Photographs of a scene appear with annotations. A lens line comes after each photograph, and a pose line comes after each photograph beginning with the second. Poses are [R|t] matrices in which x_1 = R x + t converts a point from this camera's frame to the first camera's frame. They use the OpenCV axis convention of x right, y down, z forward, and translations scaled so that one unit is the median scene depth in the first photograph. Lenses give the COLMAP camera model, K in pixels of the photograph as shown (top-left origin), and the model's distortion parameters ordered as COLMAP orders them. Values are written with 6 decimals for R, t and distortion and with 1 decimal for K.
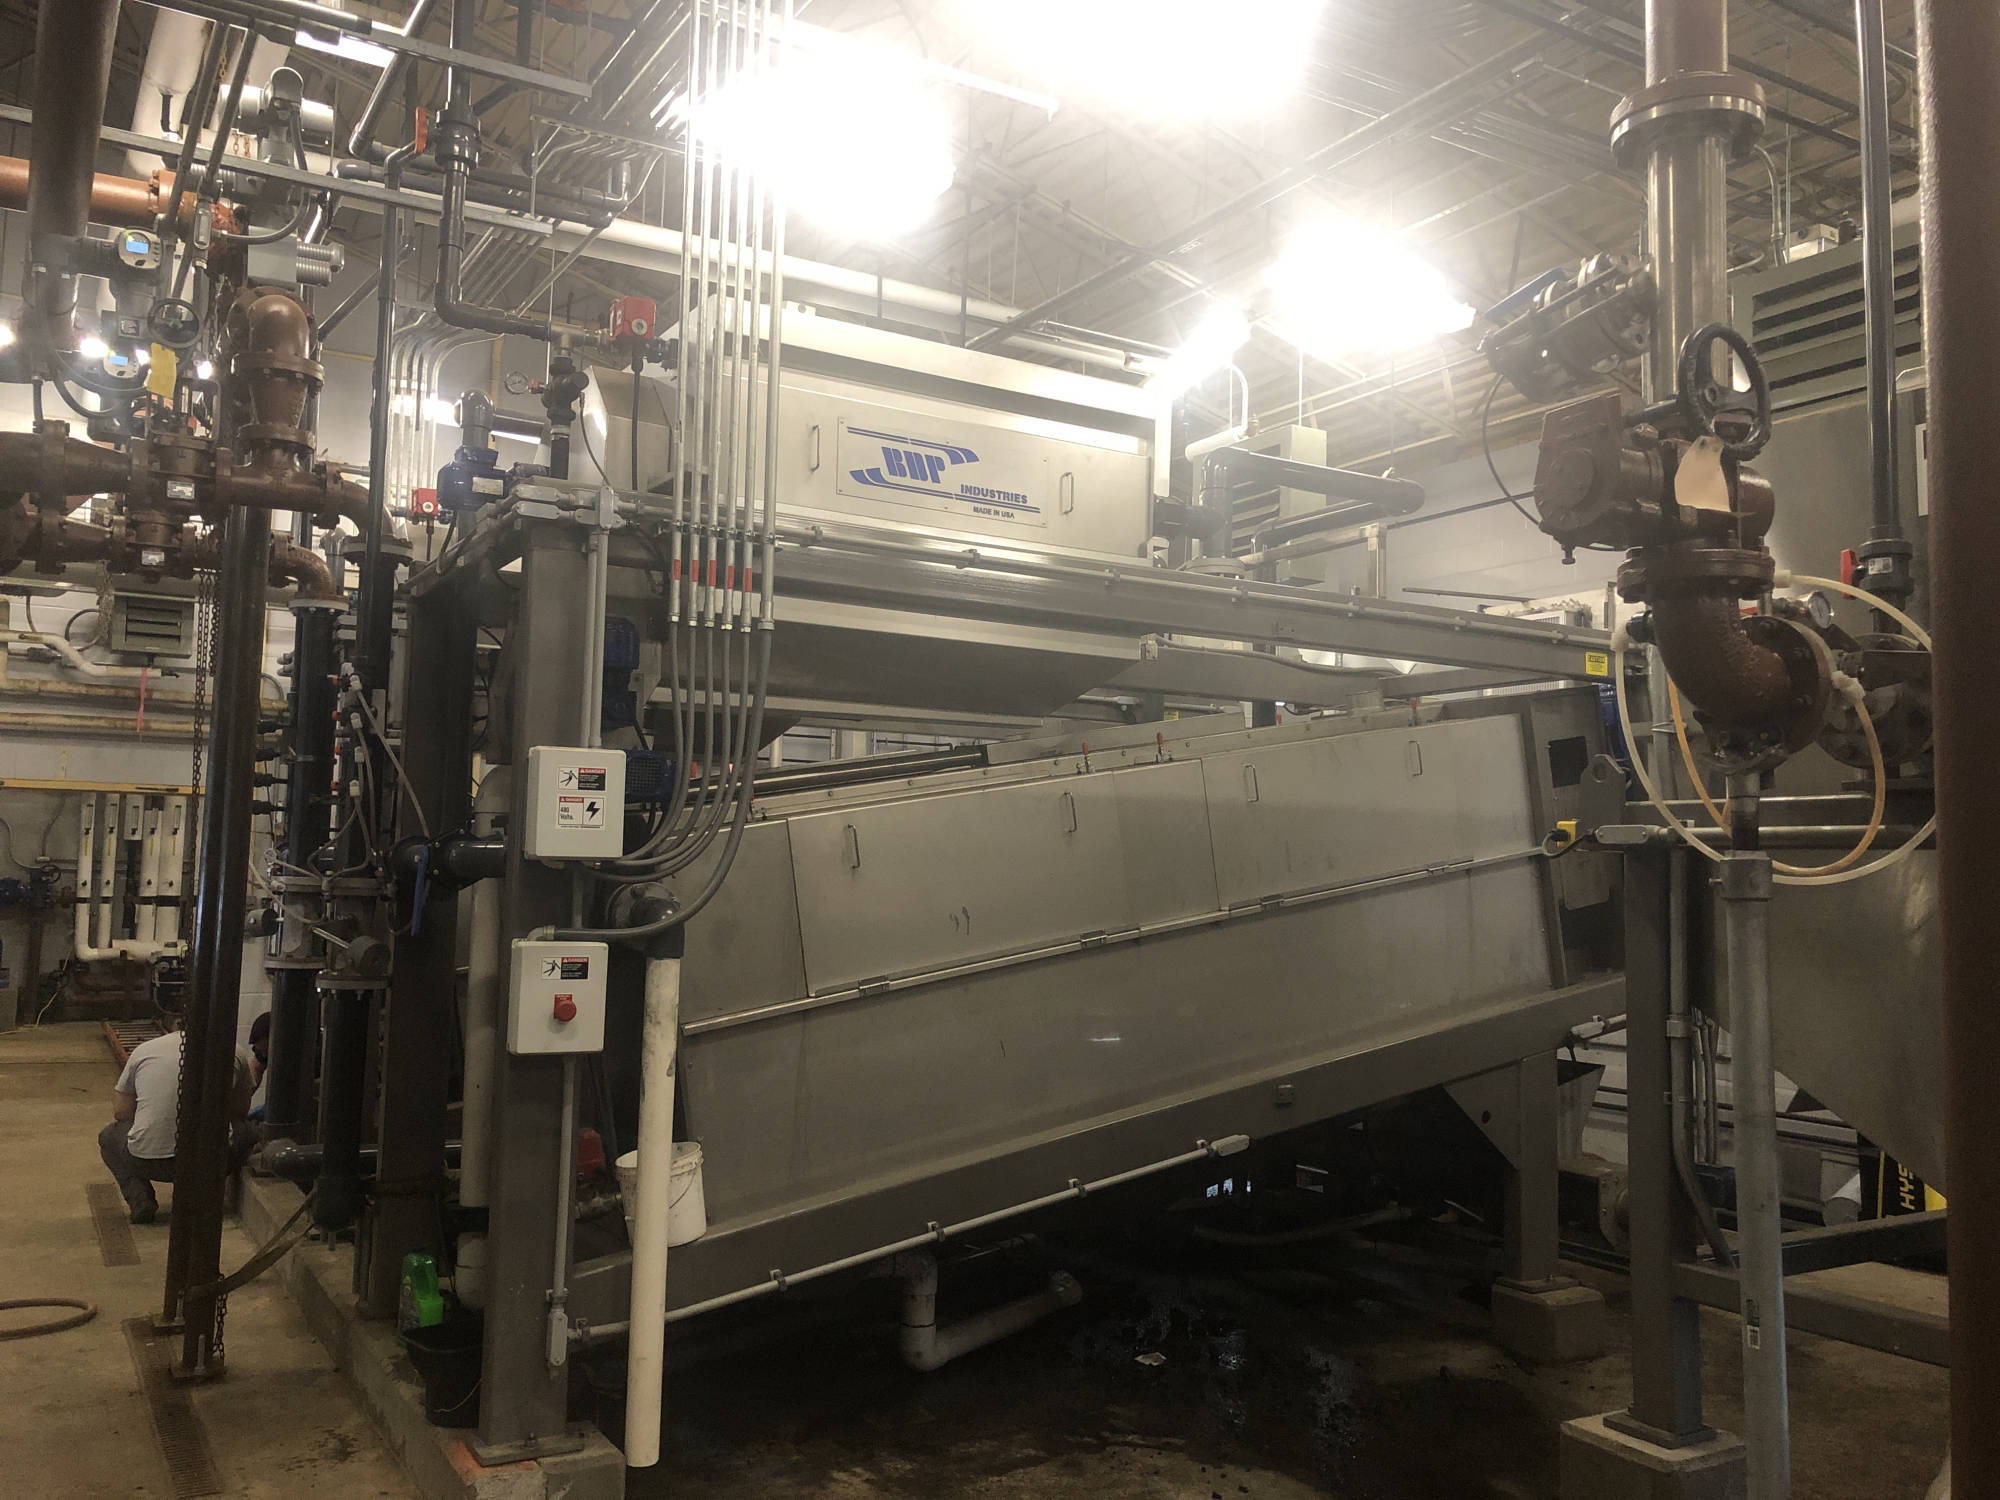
lens RADIAL K [[1628.1, 0, 996.7], [0, 1628.1, 745.2], [0, 0, 1]] dist [-0.002441, -0.000828]
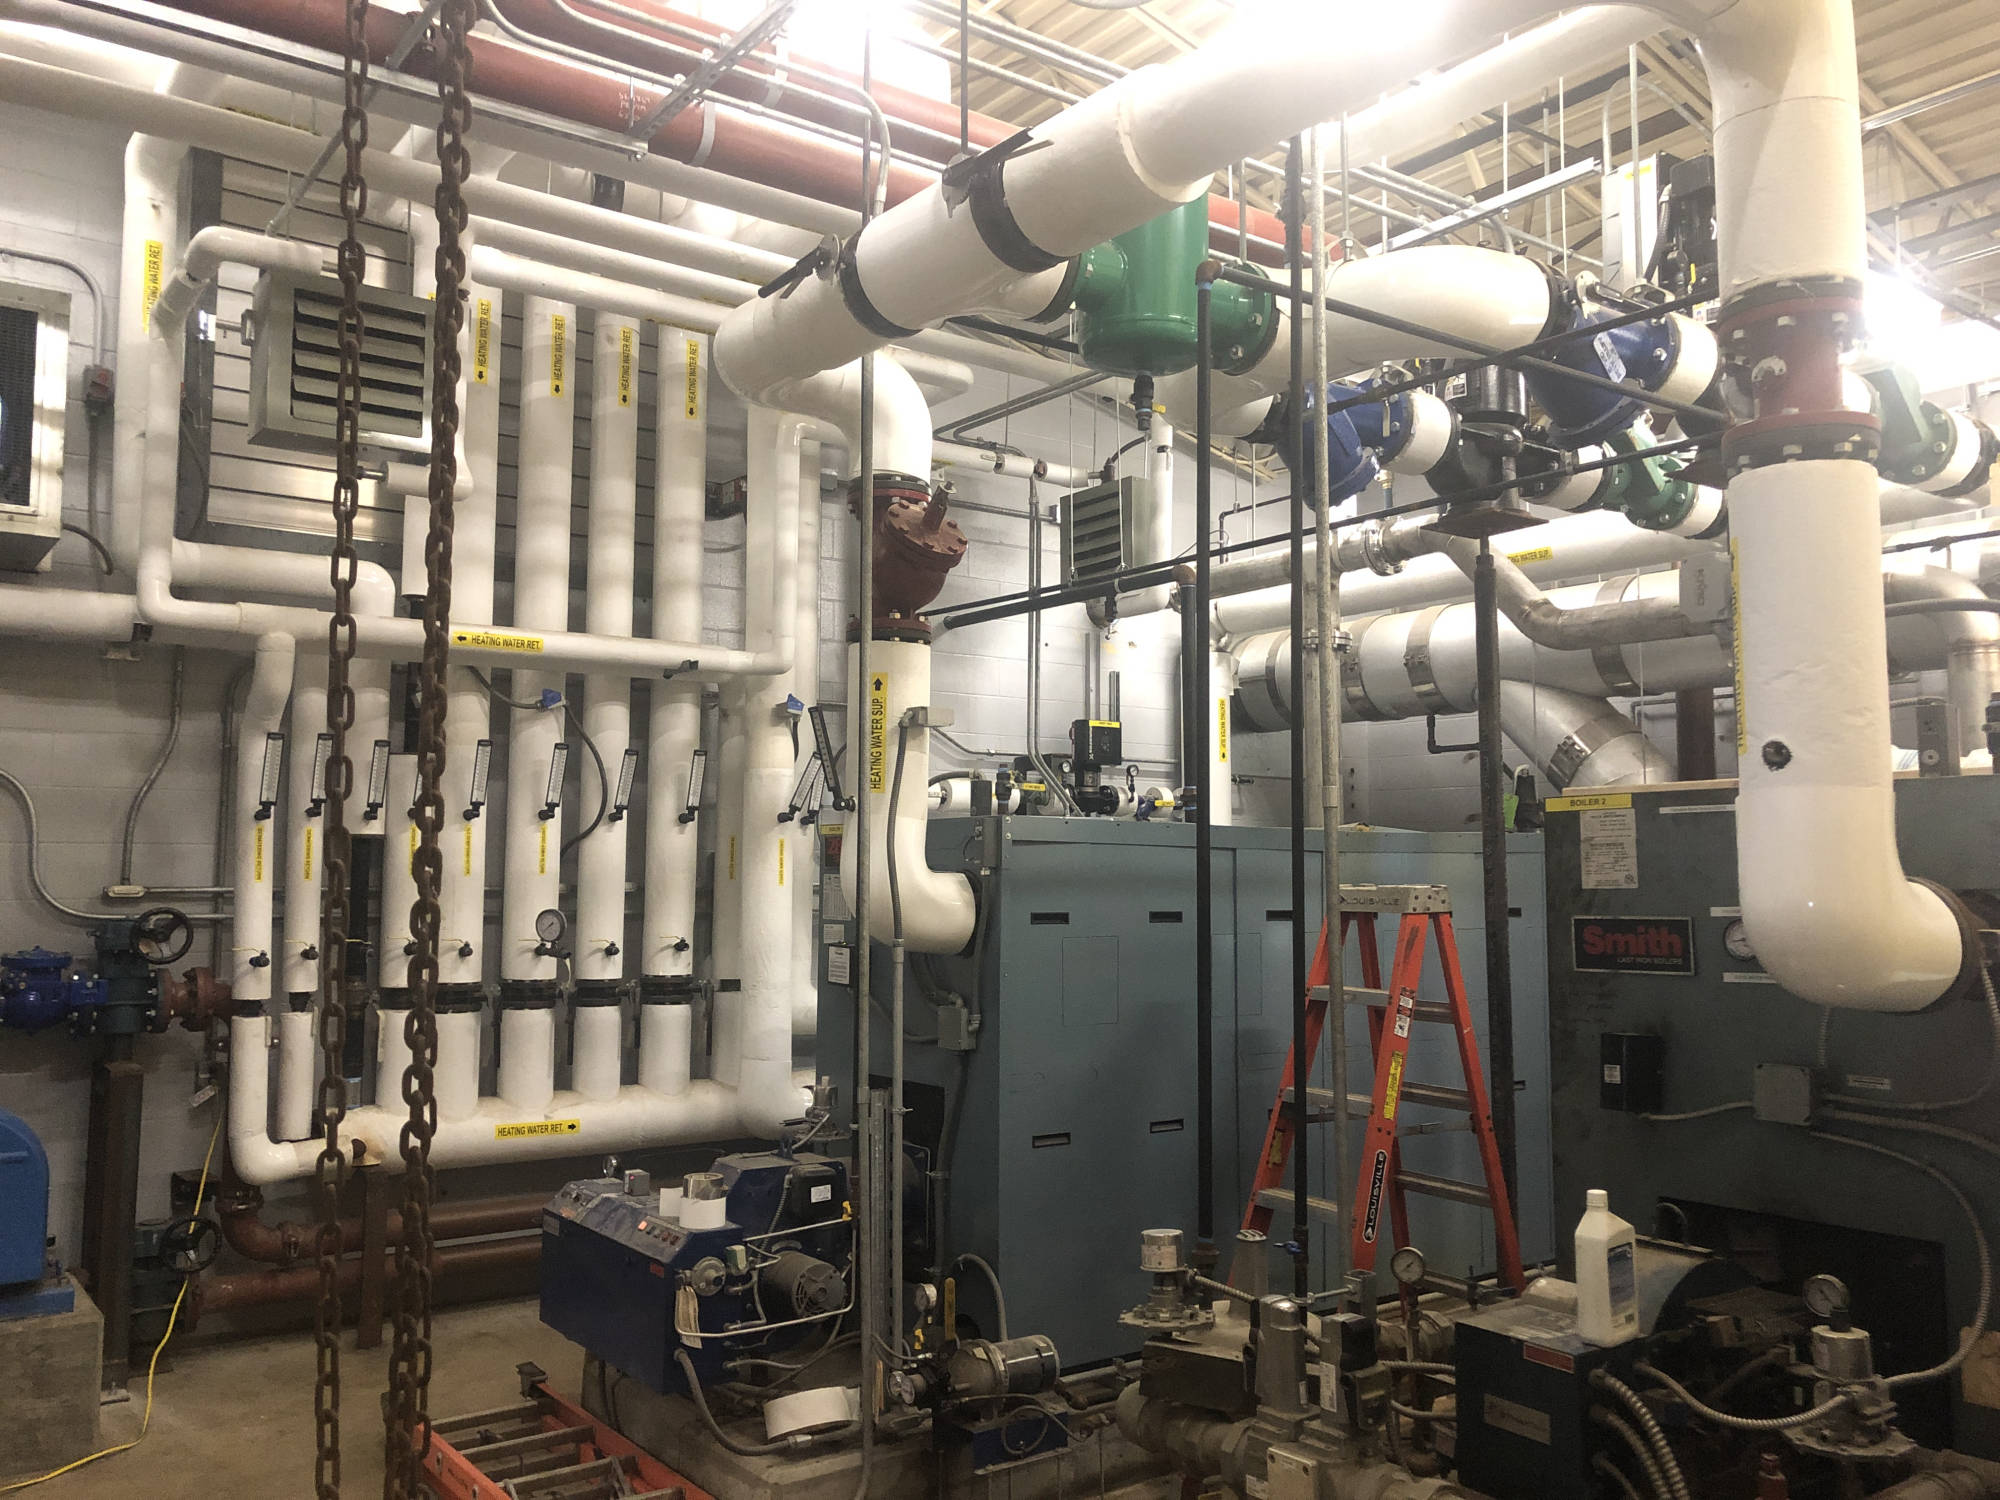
lens RADIAL K [[1628.1, 0, 1002.1], [0, 1628.1, 752.0], [0, 0, 1]] dist [-0.002441, -0.000828]
pose [[0.996236, -0.009452, 0.086164, -0.429288], [0.009427, 0.999955, 0.000702, 0.041621], [-0.086167, 0.000113, 0.996281, 0.636257]]
